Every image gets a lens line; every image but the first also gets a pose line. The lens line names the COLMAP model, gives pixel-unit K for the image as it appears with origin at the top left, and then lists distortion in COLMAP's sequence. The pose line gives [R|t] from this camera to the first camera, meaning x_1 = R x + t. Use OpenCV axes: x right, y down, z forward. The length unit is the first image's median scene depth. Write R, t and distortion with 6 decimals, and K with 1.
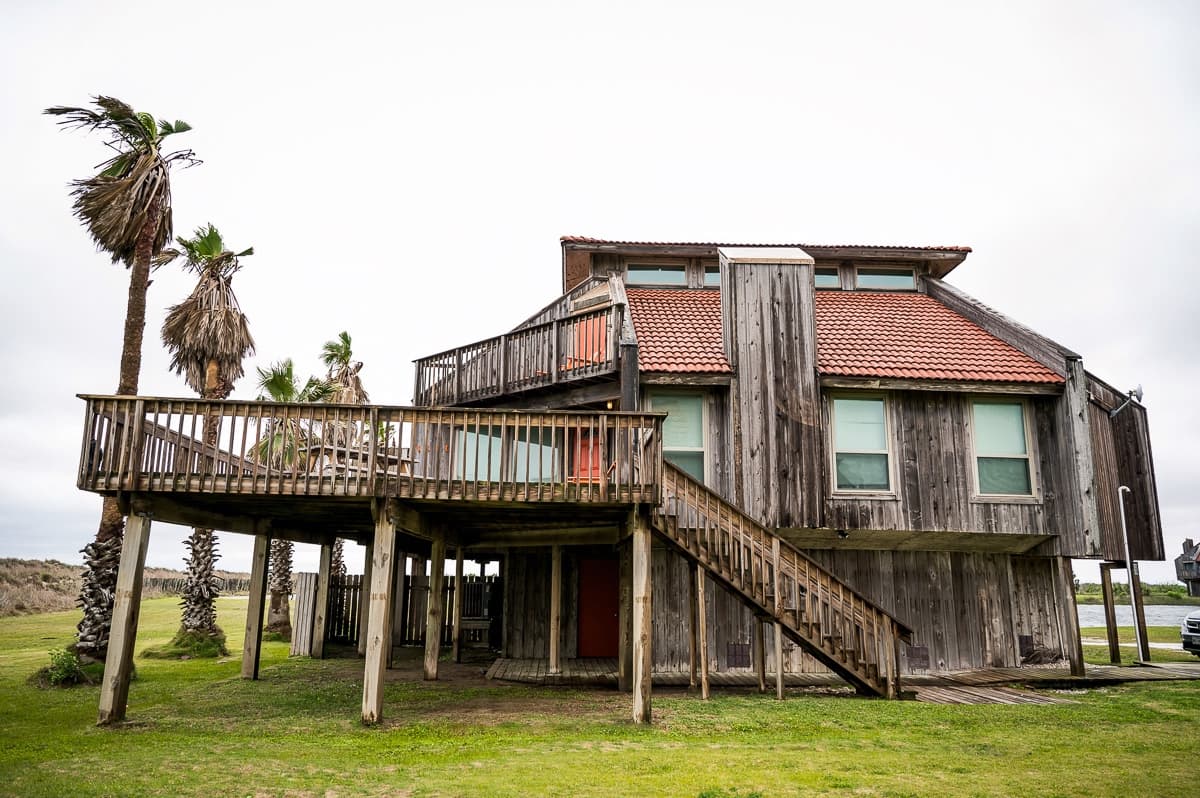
lens RADIAL K [[805.4, 0, 600.0], [0, 805.4, 399.0], [0, 0, 1]] dist [0.000664, 0.001586]
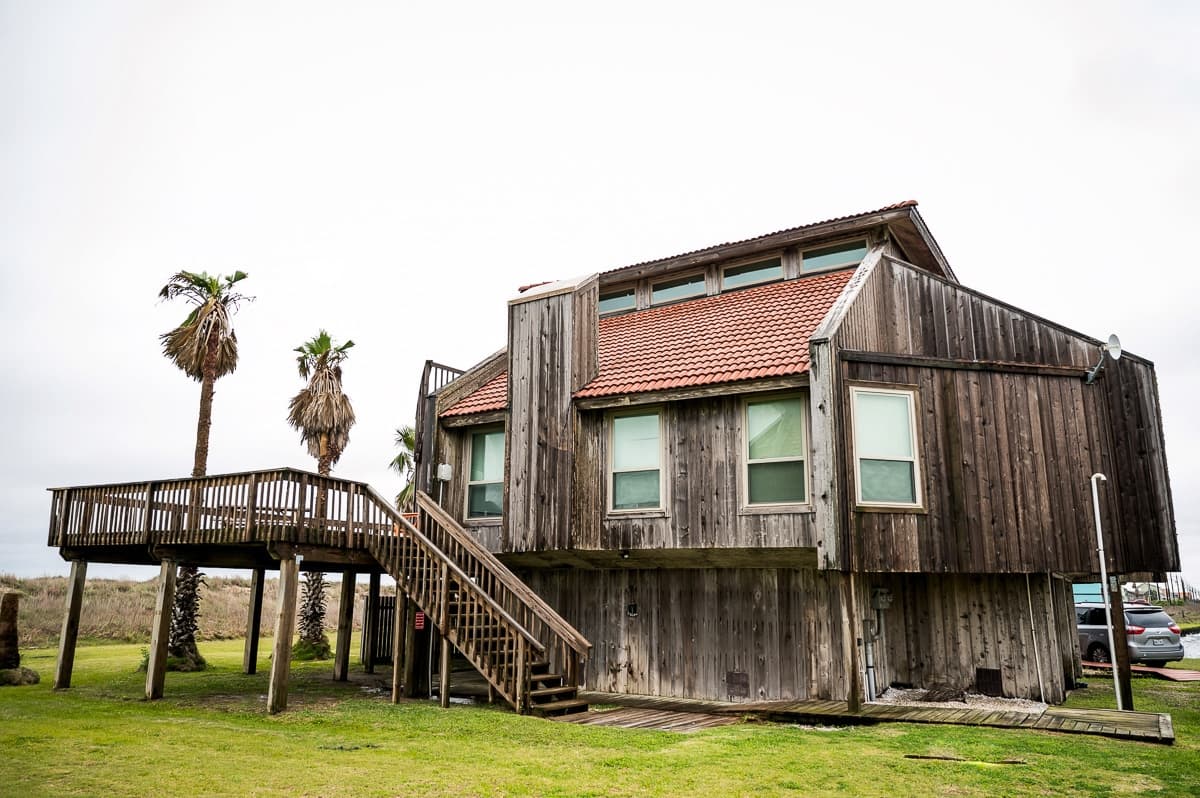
lens RADIAL K [[853.8, 0, 600.0], [0, 853.8, 399.0], [0, 0, 1]] dist [-0.002951, -0.001998]
pose [[0.831971, -0.130372, -0.539285, 0.858071], [0.123282, 0.991141, -0.049416, 0.026263], [0.540949, -0.025372, 0.840672, 0.101882]]
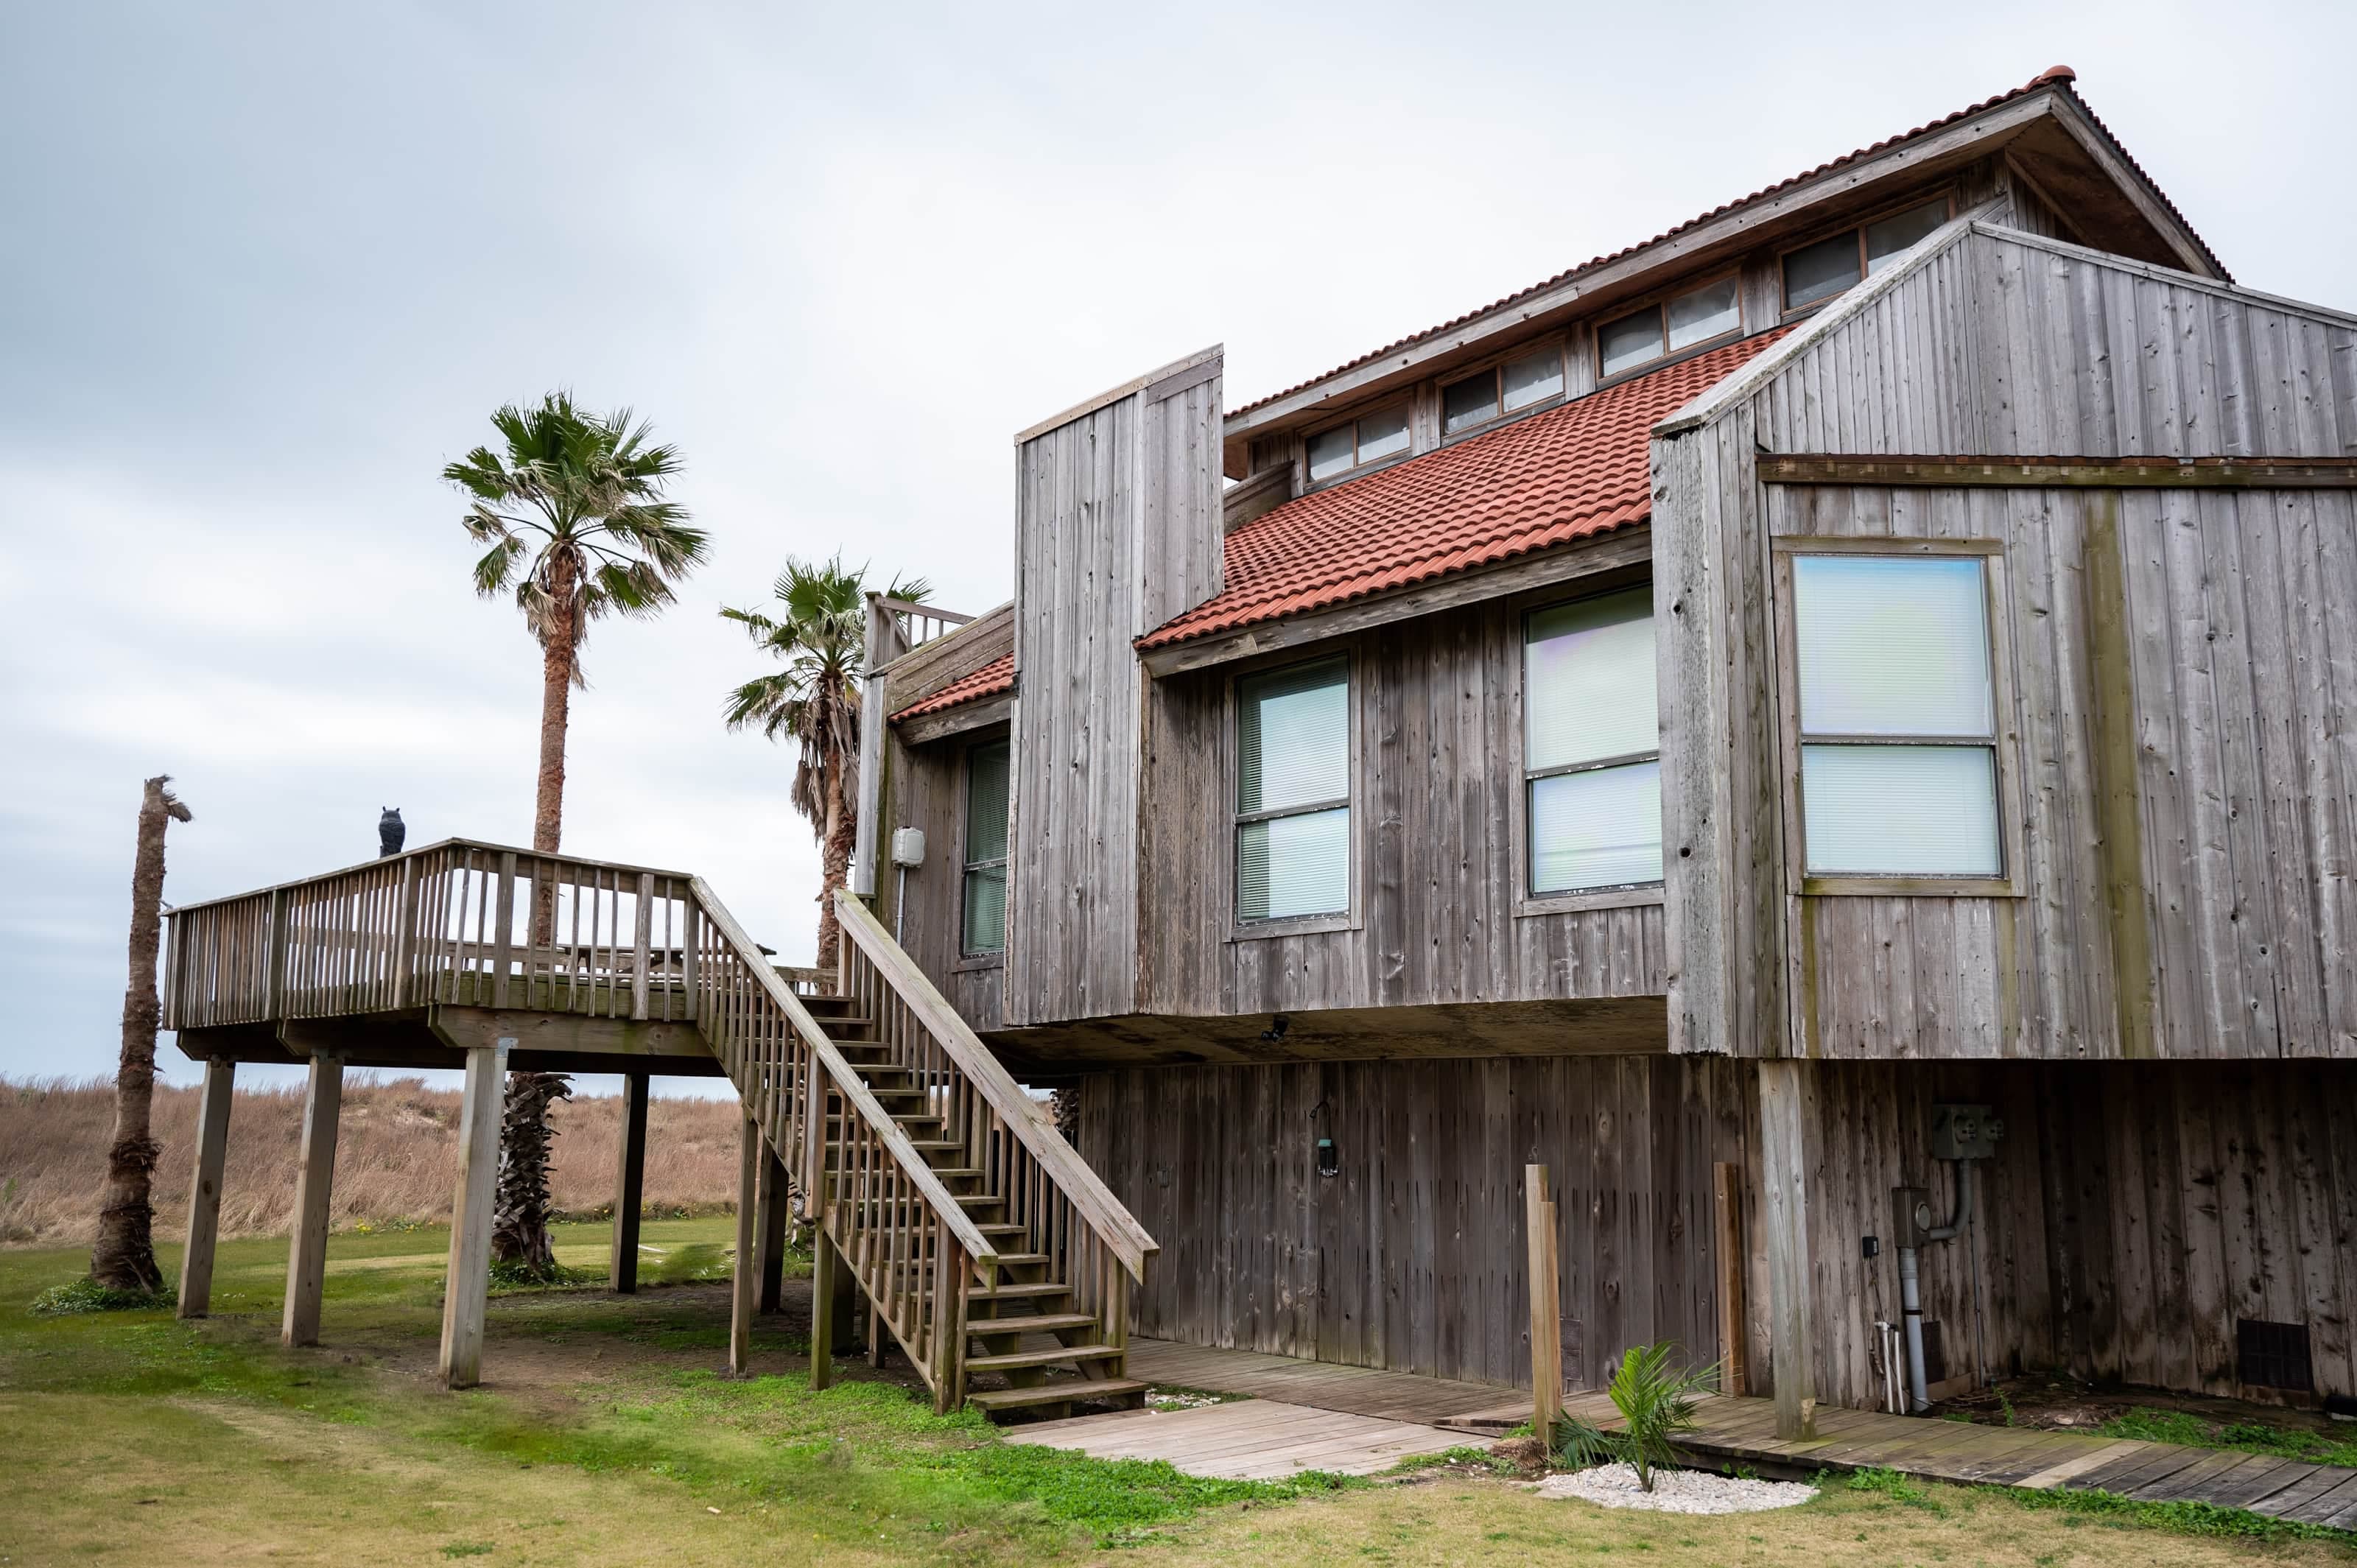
lens RADIAL K [[1705.1, 0, 1257.8], [0, 1705.1, 833.6], [0, 0, 1]] dist [-0.002494, 0.000948]
pose [[0.689294, -0.130820, -0.712572, 0.905366], [0.160807, 0.986654, -0.025585, 0.092747], [0.706410, -0.096951, 0.701132, 0.399070]]
